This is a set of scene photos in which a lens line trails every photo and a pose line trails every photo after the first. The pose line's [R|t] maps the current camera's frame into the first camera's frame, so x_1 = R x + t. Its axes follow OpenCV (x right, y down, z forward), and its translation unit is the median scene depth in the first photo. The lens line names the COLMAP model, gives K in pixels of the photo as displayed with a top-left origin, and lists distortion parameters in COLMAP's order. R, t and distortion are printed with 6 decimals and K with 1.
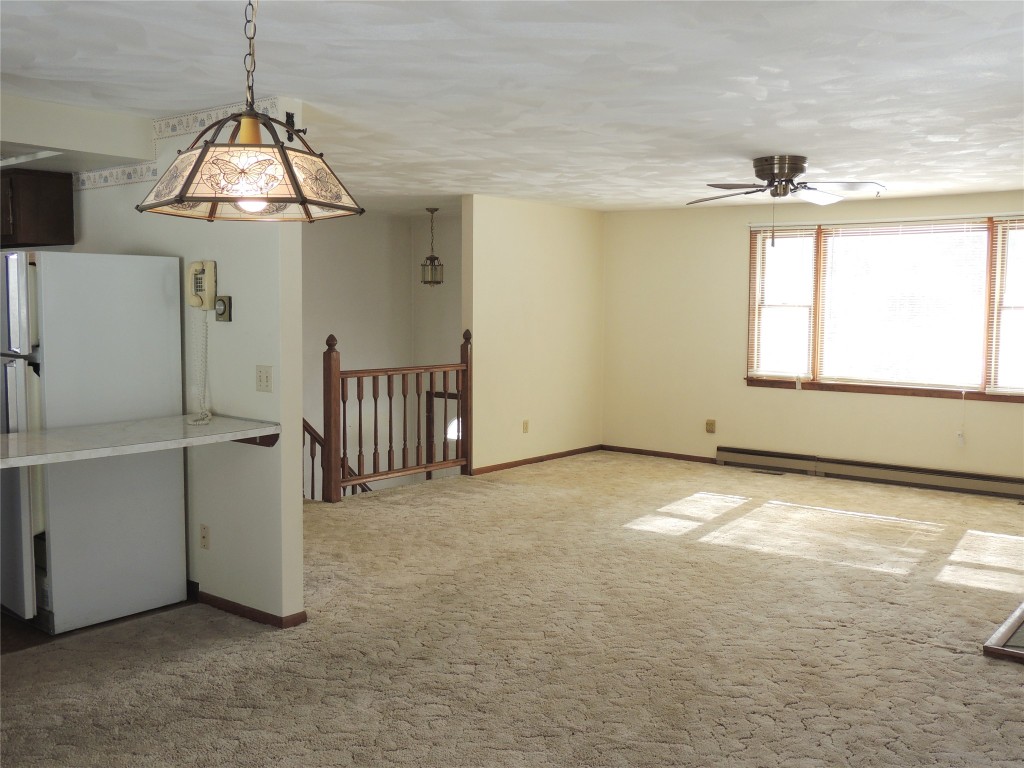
lens RADIAL K [[990.3, 0, 511.0], [0, 990.3, 382.3], [0, 0, 1]] dist [-0.005160, 0.000000]
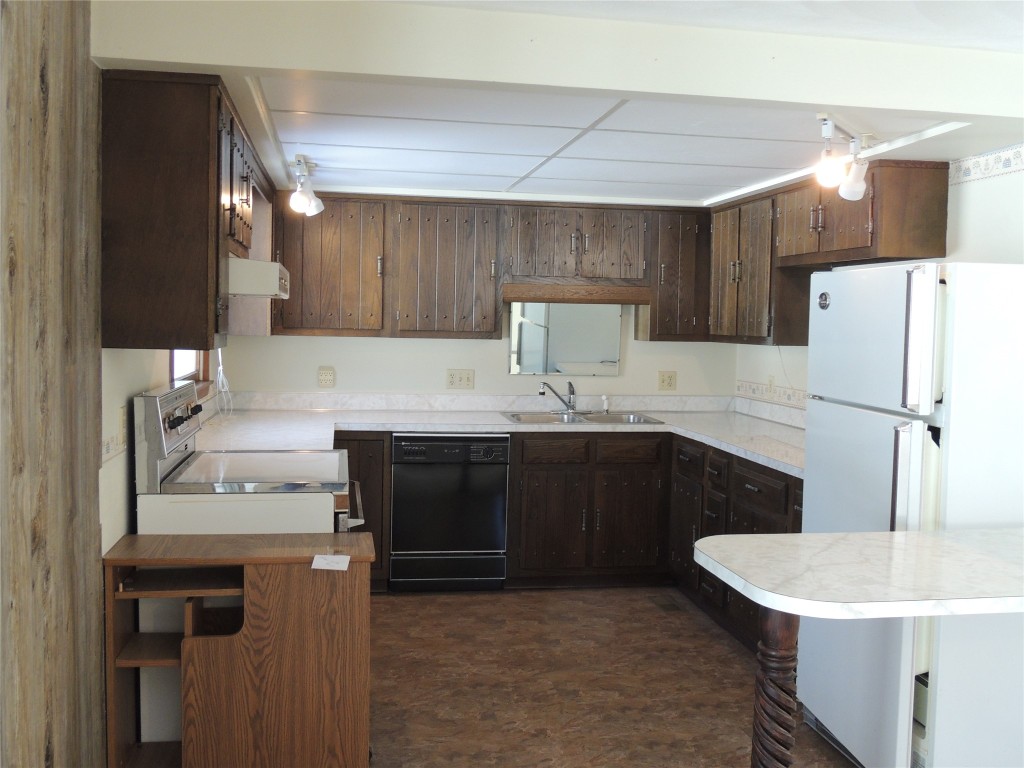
lens RADIAL K [[990.3, 0, 511.3], [0, 990.3, 381.7], [0, 0, 1]] dist [-0.005160, 0.000000]
pose [[0.758795, 0.048518, -0.649520, -0.260637], [-0.063841, 0.997960, -0.000035, -0.031658], [0.648194, 0.041493, 0.760344, 0.290901]]
